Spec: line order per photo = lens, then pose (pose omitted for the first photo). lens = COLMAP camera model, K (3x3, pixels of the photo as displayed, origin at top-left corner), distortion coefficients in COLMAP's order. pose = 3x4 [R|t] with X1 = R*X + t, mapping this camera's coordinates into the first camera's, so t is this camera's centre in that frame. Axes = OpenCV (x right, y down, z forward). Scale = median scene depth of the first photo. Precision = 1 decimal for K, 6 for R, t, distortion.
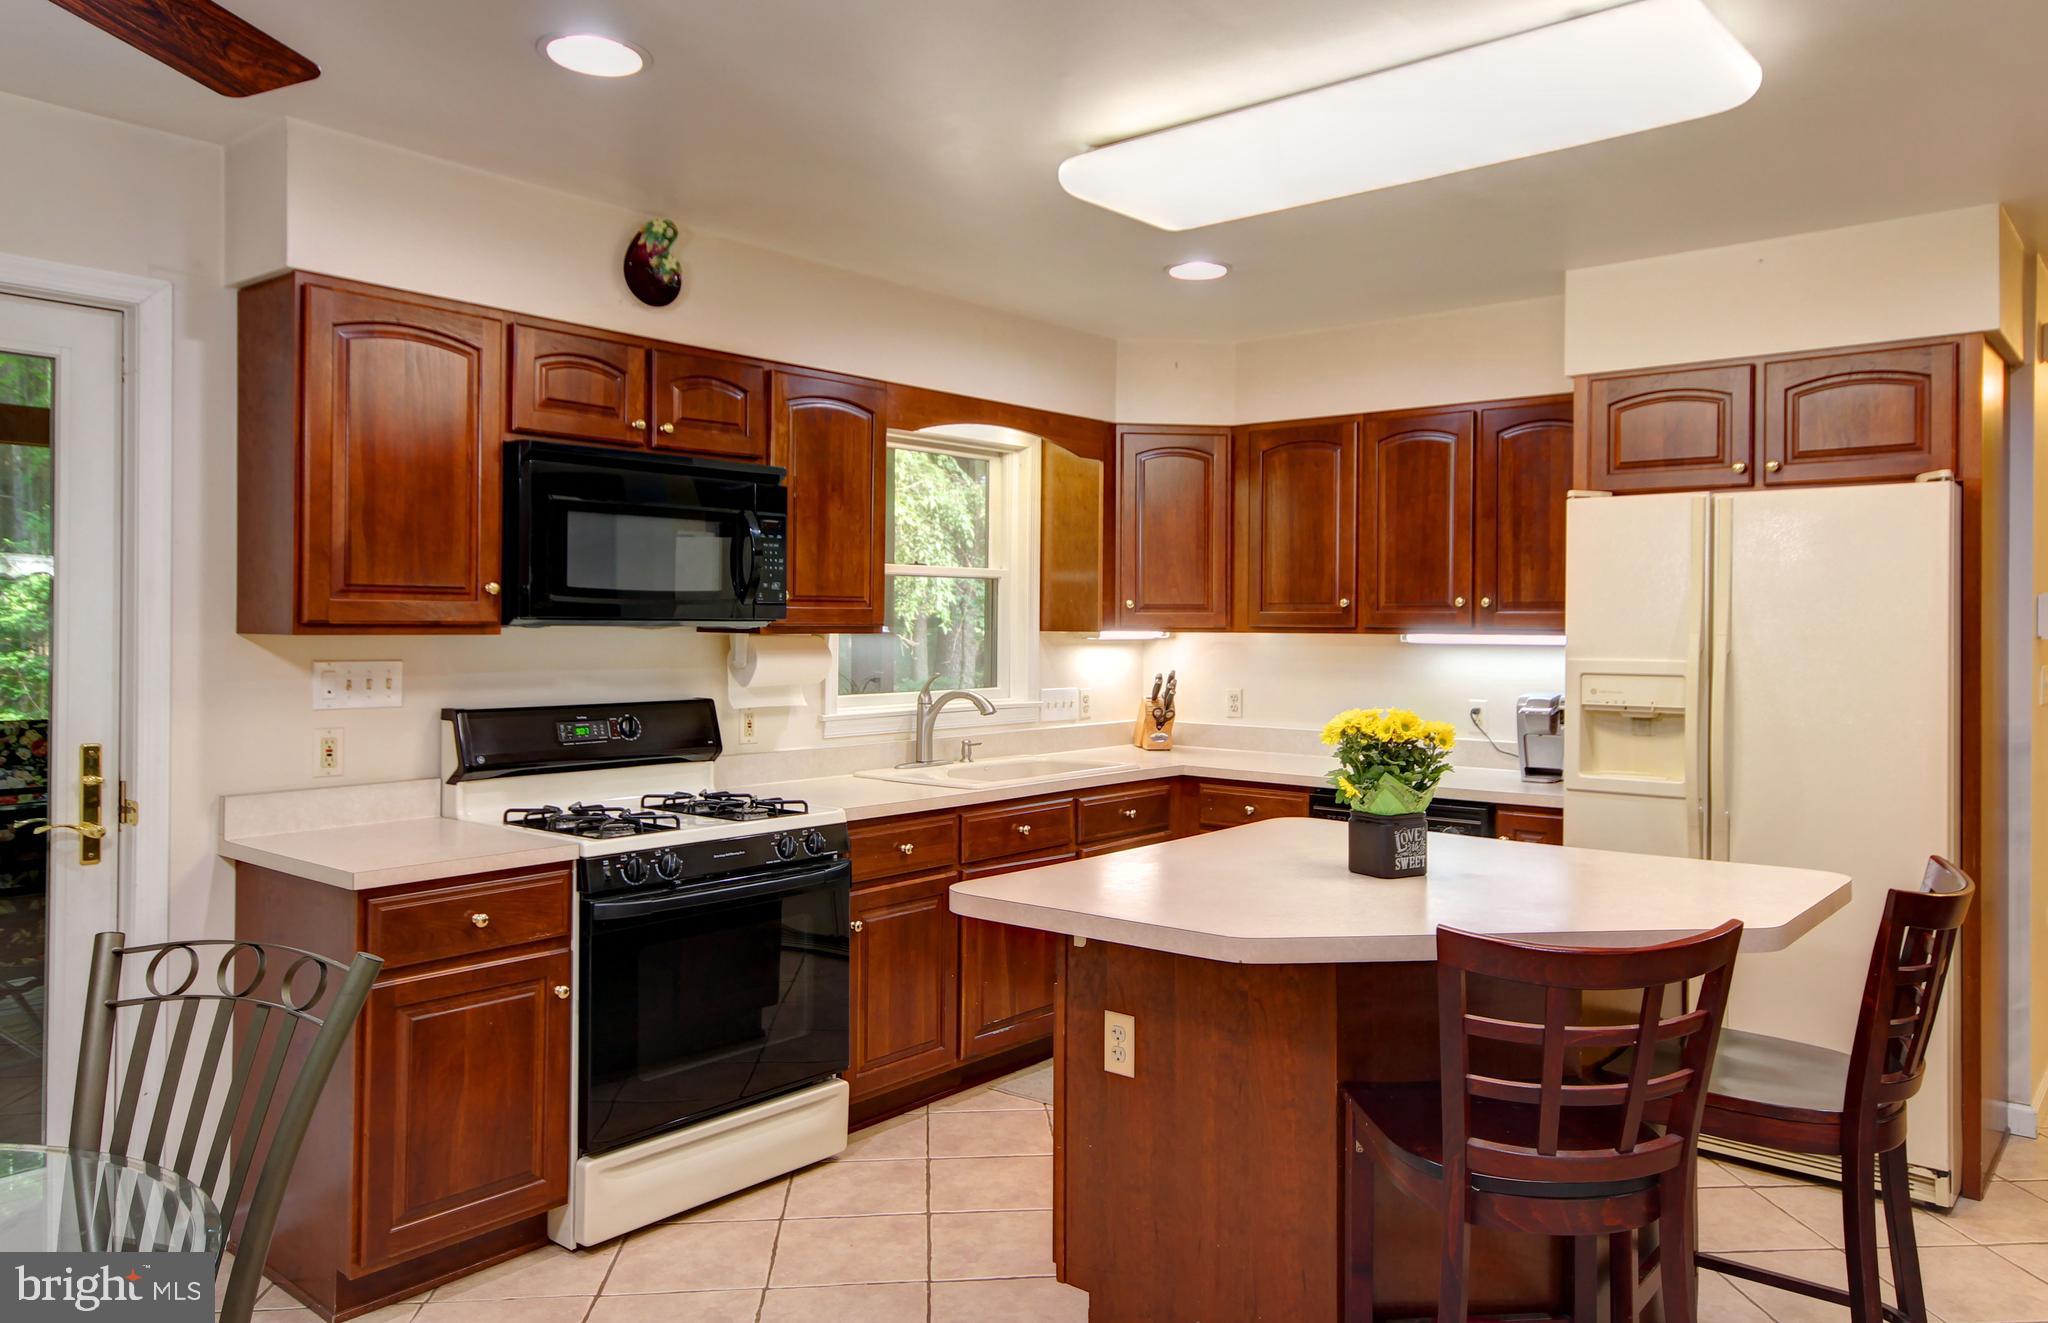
lens RADIAL K [[1404.1, 0, 1072.6], [0, 1404.1, 621.9], [0, 0, 1]] dist [0.001942, 0.021384]
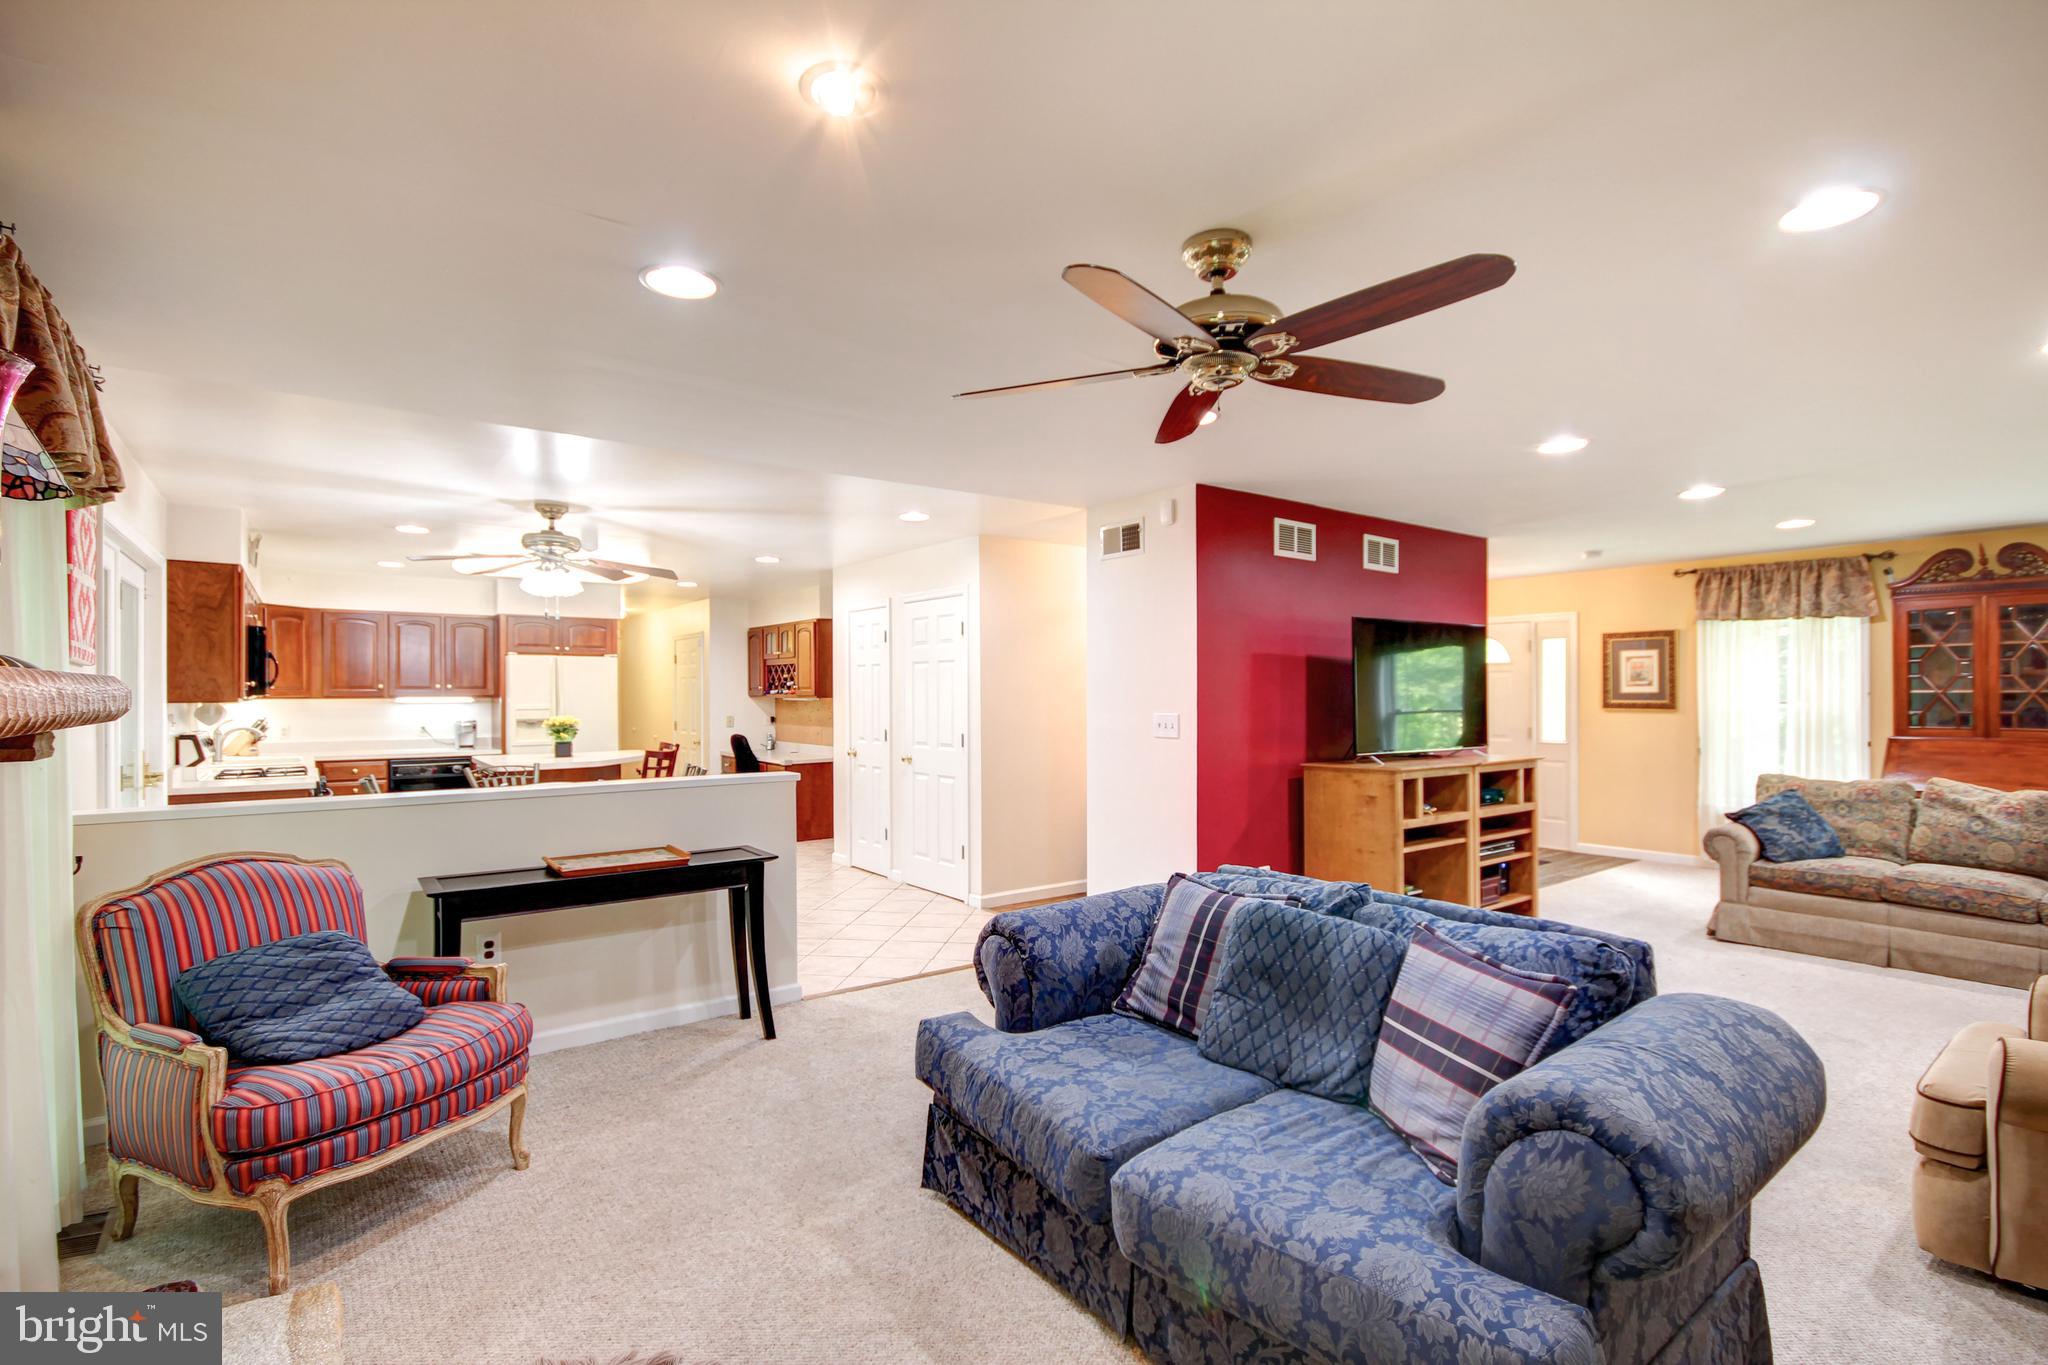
lens RADIAL K [[945.1, 0, 1022.9], [0, 945.1, 691.4], [0, 0, 1]] dist [0.004339, -0.006663]
pose [[0.245484, -0.005246, 0.969386, -1.528945], [0.001301, 0.999986, 0.005082, -0.015651], [-0.969400, 0.000013, 0.245488, -0.692409]]
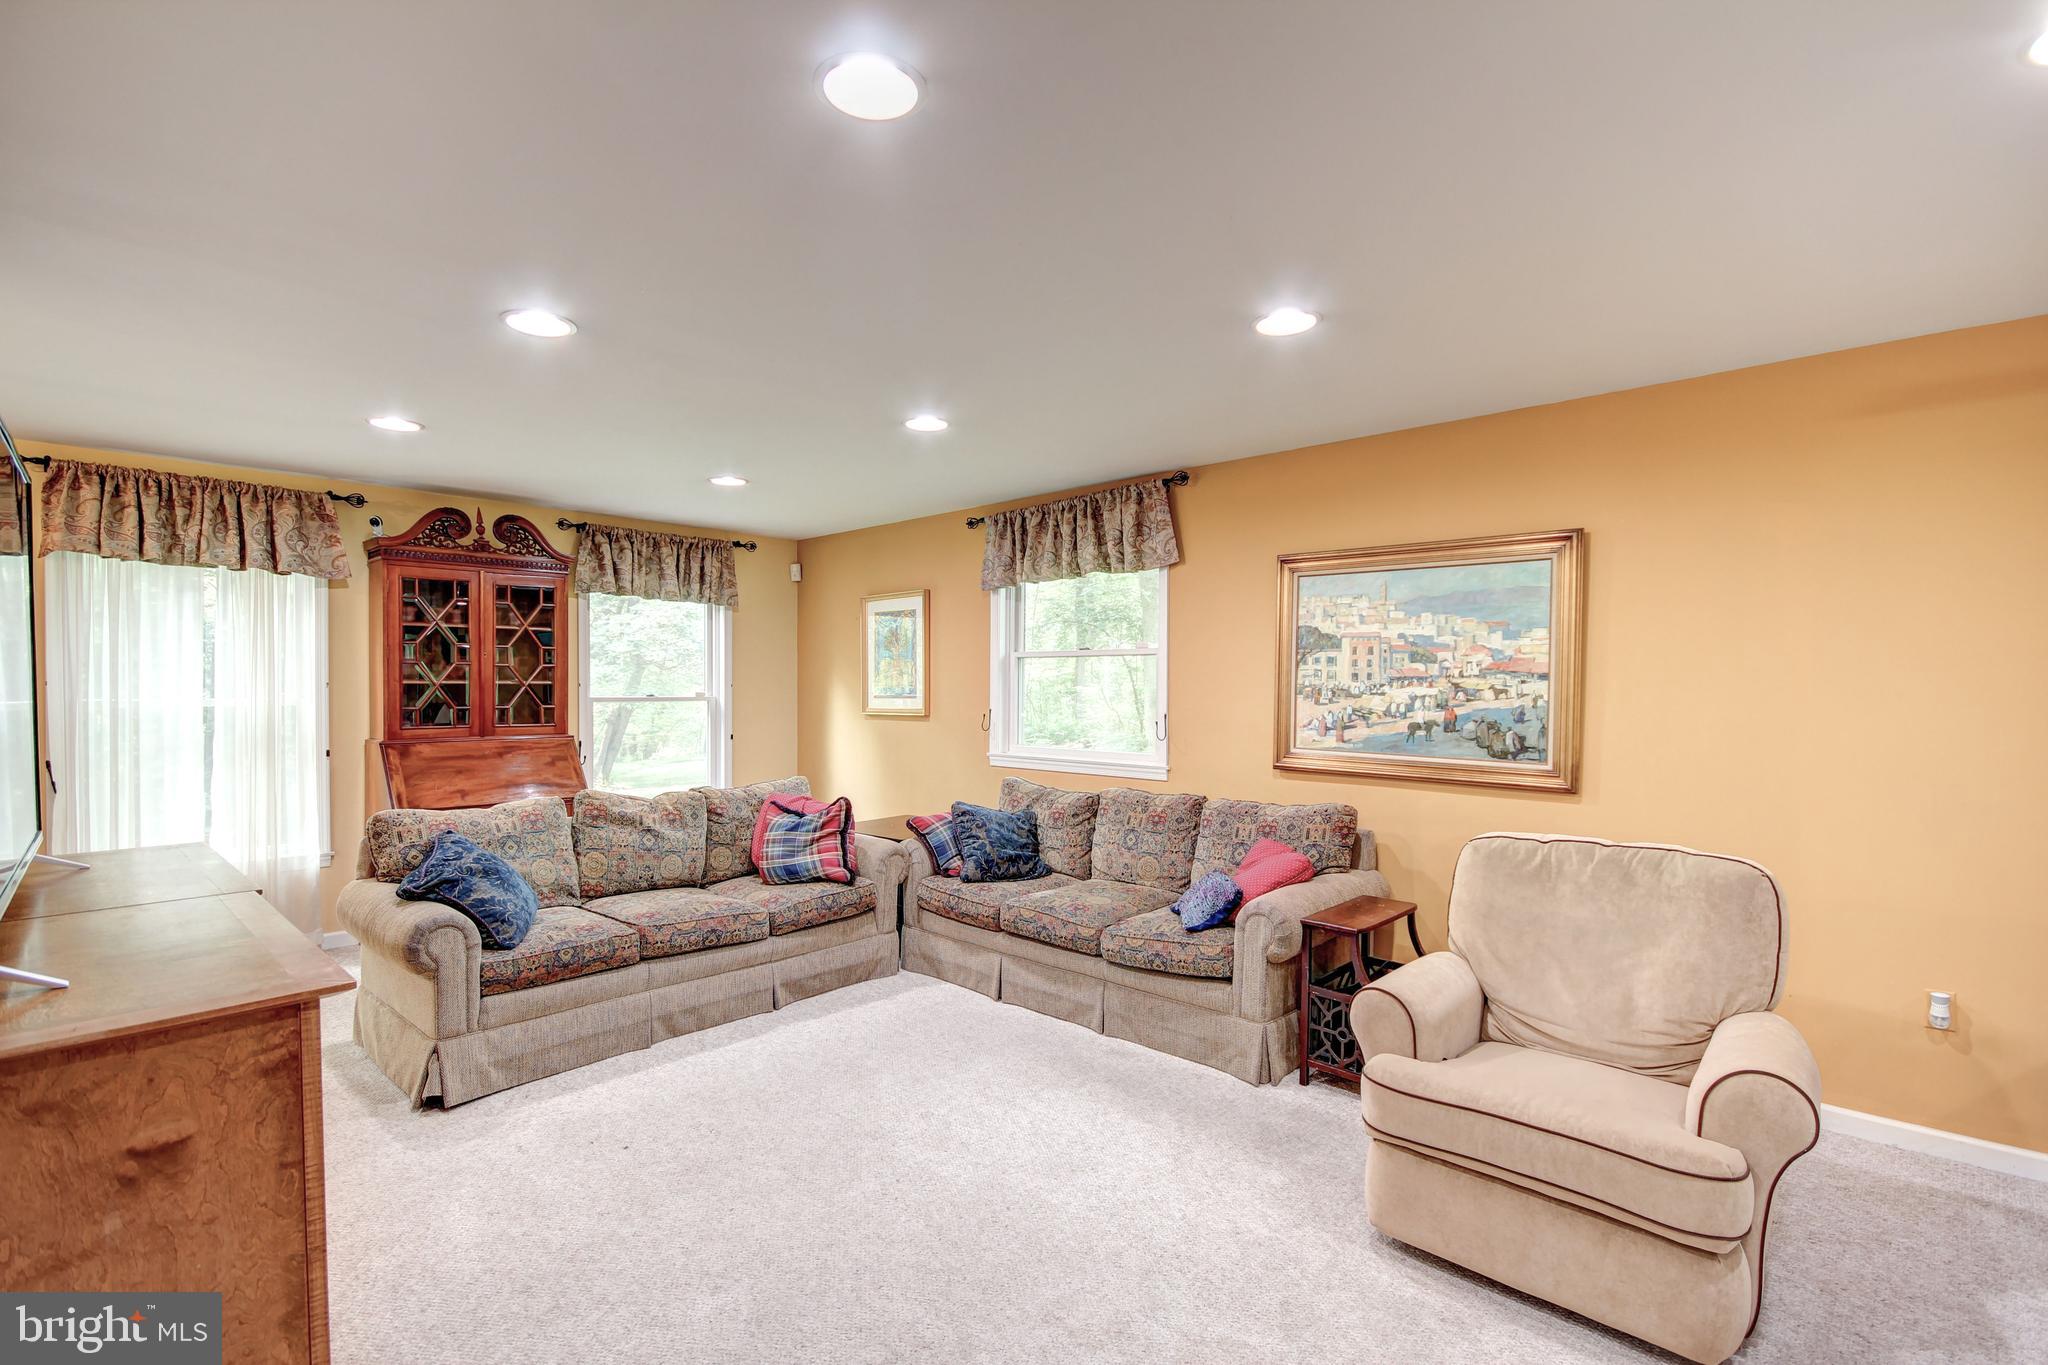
lens RADIAL K [[945.1, 0, 1010.4], [0, 945.1, 699.9], [0, 0, 1]] dist [0.004339, -0.006663]
pose [[-0.996981, -0.010950, 0.076864, -0.440073], [-0.009925, 0.999857, 0.013703, -0.006155], [-0.077003, 0.012899, -0.996947, -0.575971]]
